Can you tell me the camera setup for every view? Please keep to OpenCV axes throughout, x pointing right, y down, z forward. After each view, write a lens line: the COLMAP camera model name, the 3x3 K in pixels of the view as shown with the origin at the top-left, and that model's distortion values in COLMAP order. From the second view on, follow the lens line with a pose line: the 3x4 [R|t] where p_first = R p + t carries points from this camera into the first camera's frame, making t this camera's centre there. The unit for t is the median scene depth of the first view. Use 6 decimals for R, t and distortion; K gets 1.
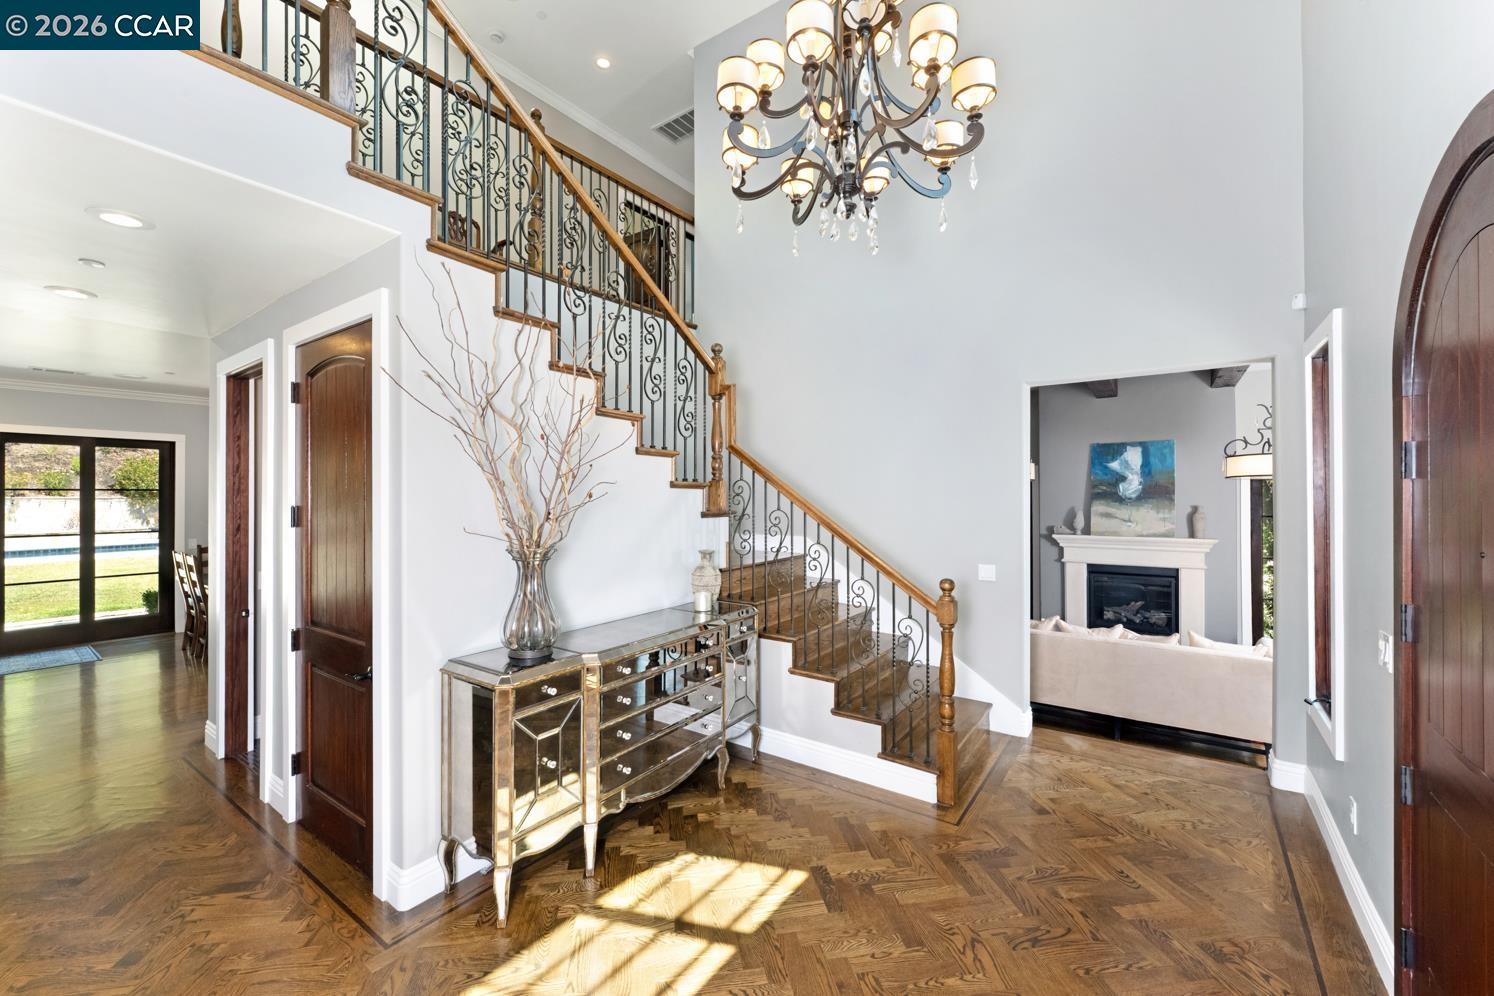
lens RADIAL K [[625.6, 0, 747.0], [0, 625.6, 498.0], [0, 0, 1]] dist [-0.001461, -0.000093]
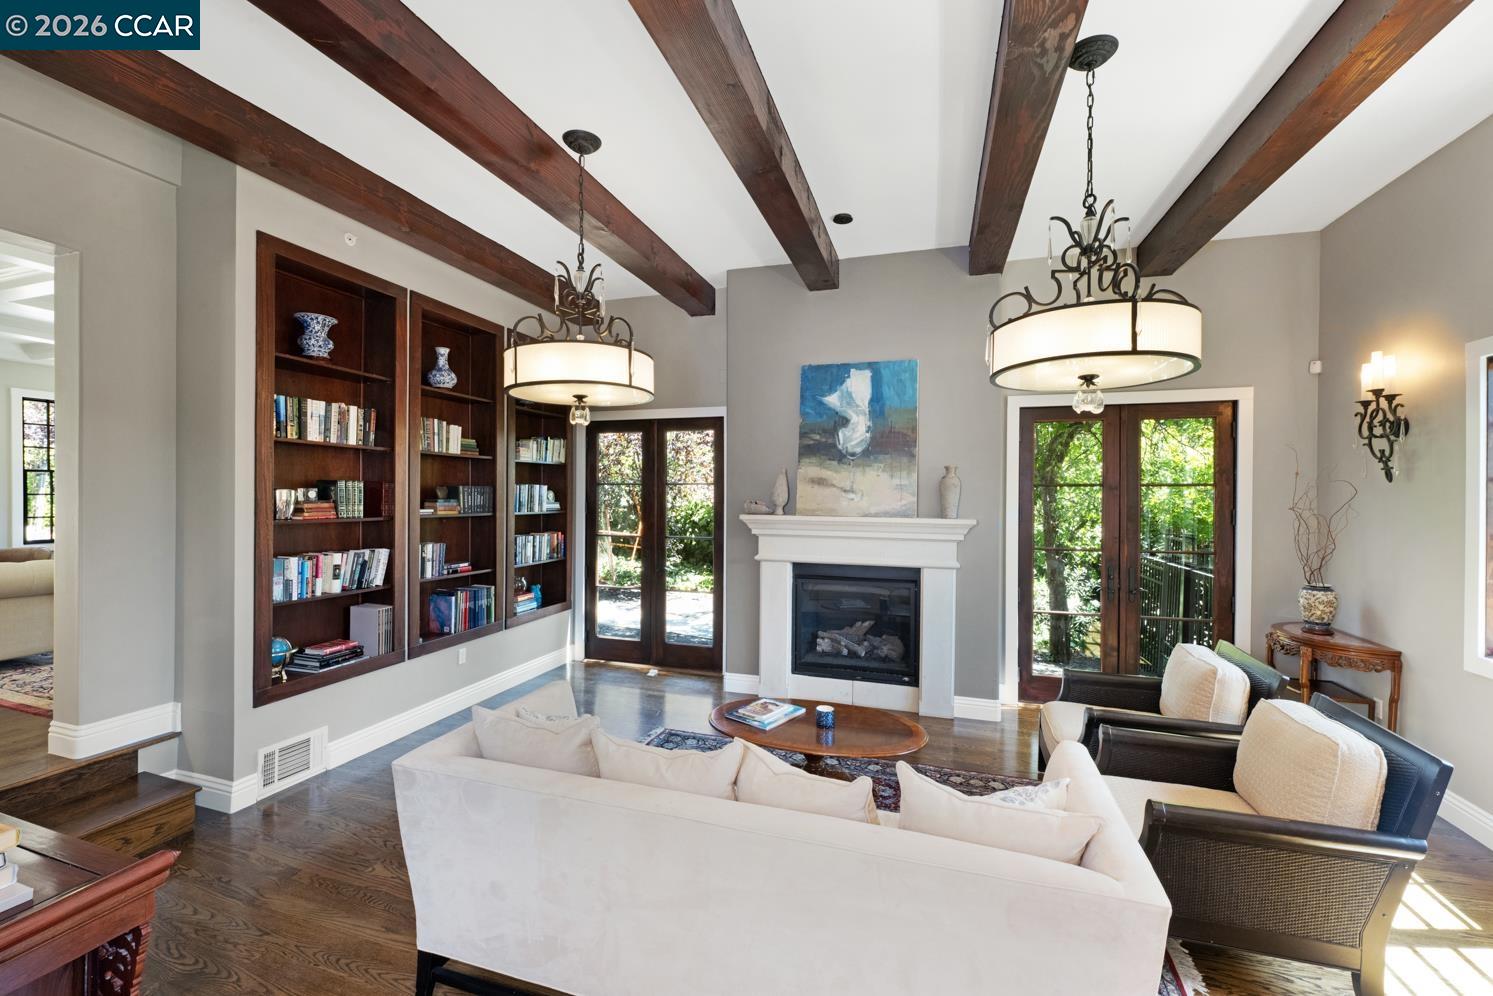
lens RADIAL K [[649.9, 0, 746.5], [0, 649.9, 498.0], [0, 0, 1]] dist [-0.000398, -0.000008]
pose [[0.954211, 0.005813, 0.299077, 0.324071], [-0.008414, 0.999937, 0.007409, 0.039660], [-0.299015, -0.009587, 0.954200, 0.426793]]
